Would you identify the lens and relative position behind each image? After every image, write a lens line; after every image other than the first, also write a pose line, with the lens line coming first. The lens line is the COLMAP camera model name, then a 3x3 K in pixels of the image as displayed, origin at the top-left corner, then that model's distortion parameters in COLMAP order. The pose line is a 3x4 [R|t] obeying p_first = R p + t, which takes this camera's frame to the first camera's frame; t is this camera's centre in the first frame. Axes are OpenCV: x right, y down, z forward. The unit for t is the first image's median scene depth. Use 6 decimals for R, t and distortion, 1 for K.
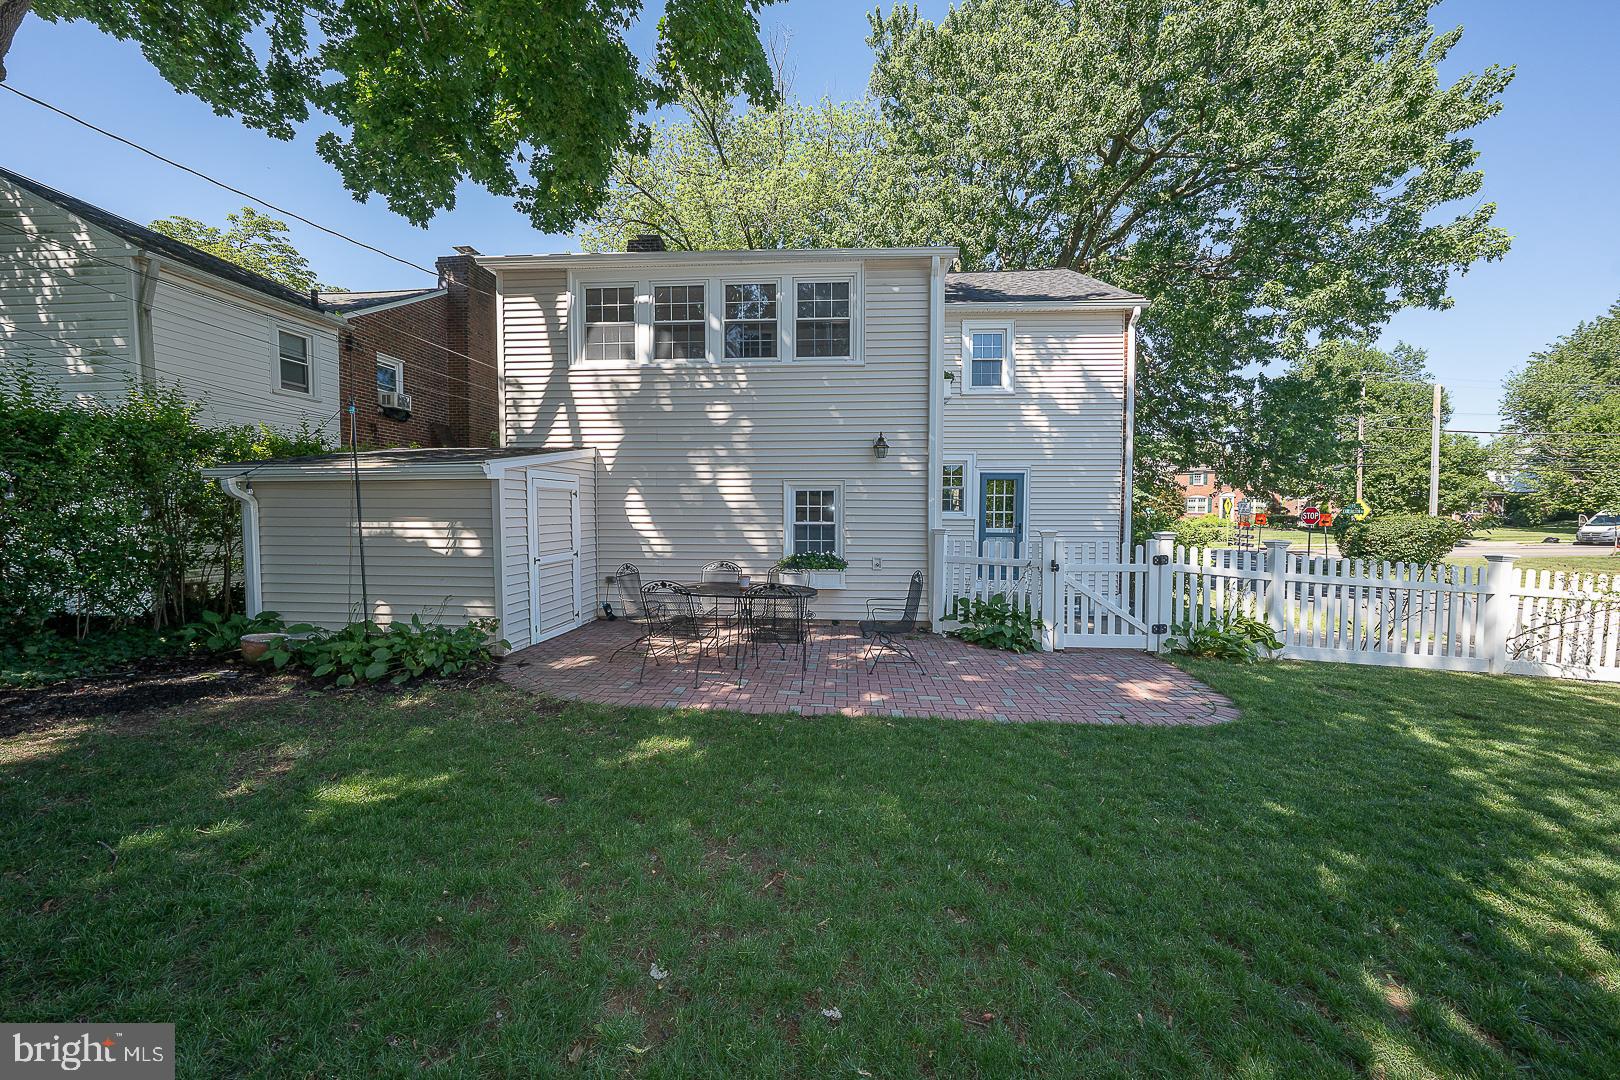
lens RADIAL K [[555.7, 0, 808.9], [0, 555.7, 535.4], [0, 0, 1]] dist [-0.030642, 0.007067]
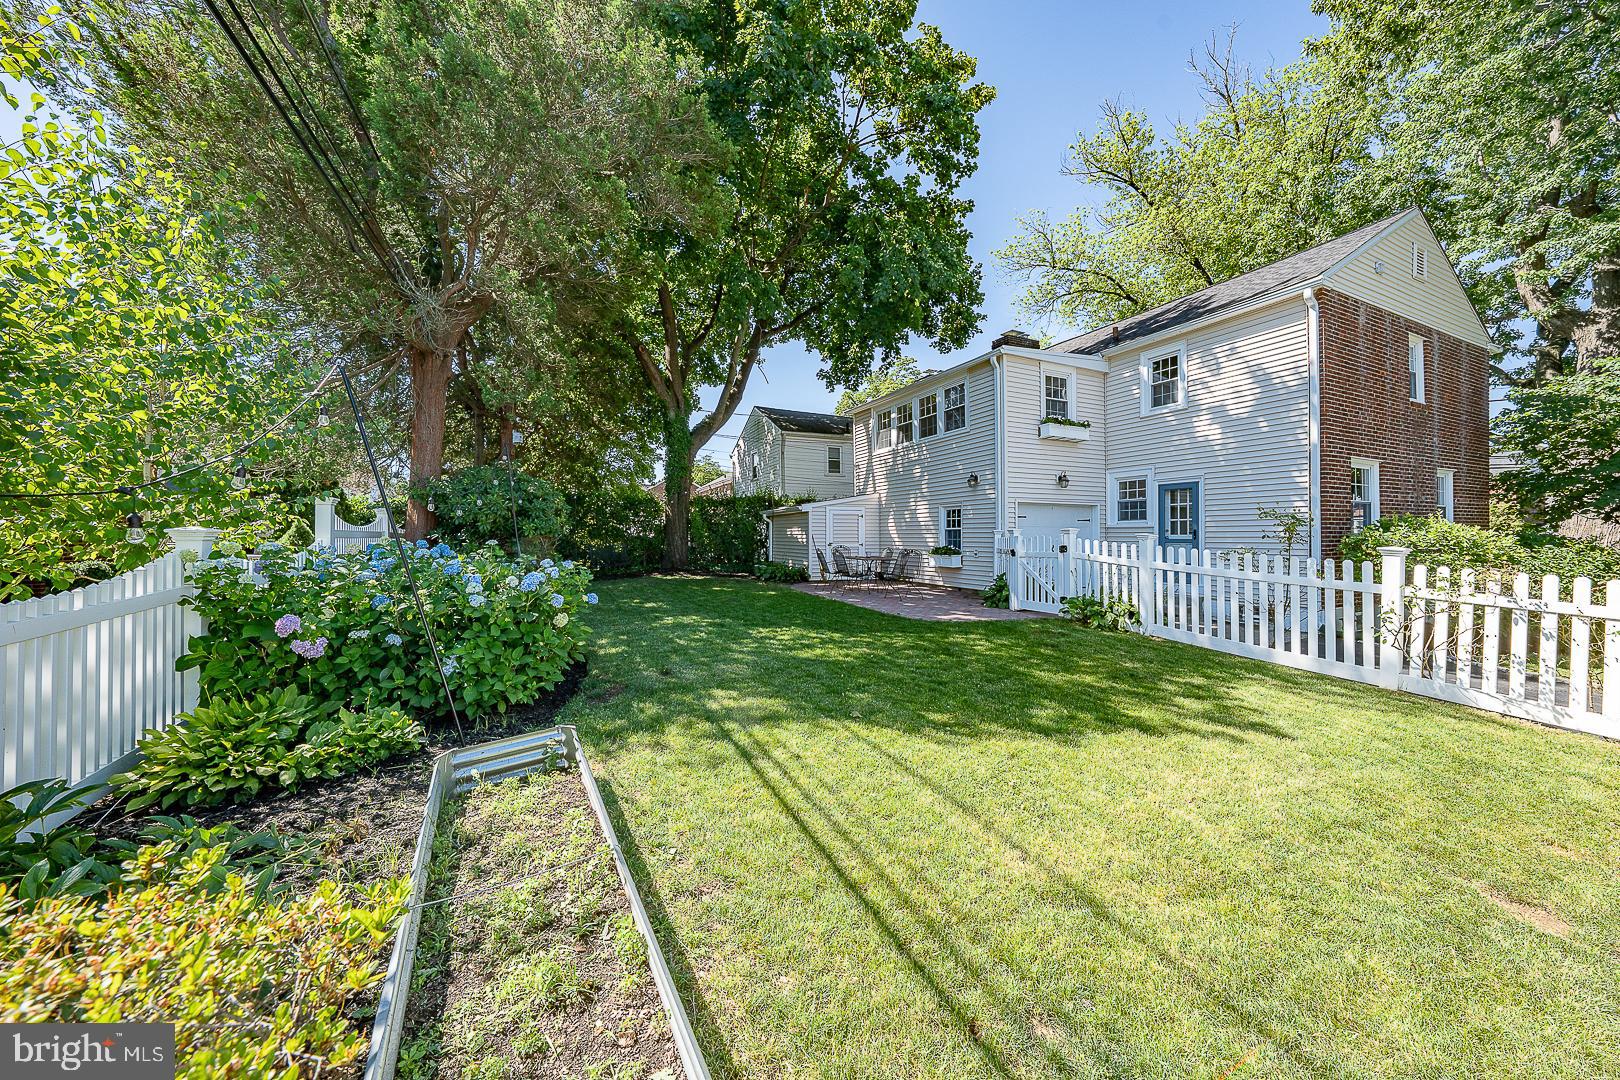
lens RADIAL K [[555.7, 0, 808.9], [0, 555.7, 535.4], [0, 0, 1]] dist [-0.030642, 0.007067]
pose [[0.471202, -0.004825, -0.882012, 1.273074], [-0.038252, 0.998932, -0.025900, 0.057128], [0.881196, 0.045943, 0.470514, -0.164806]]
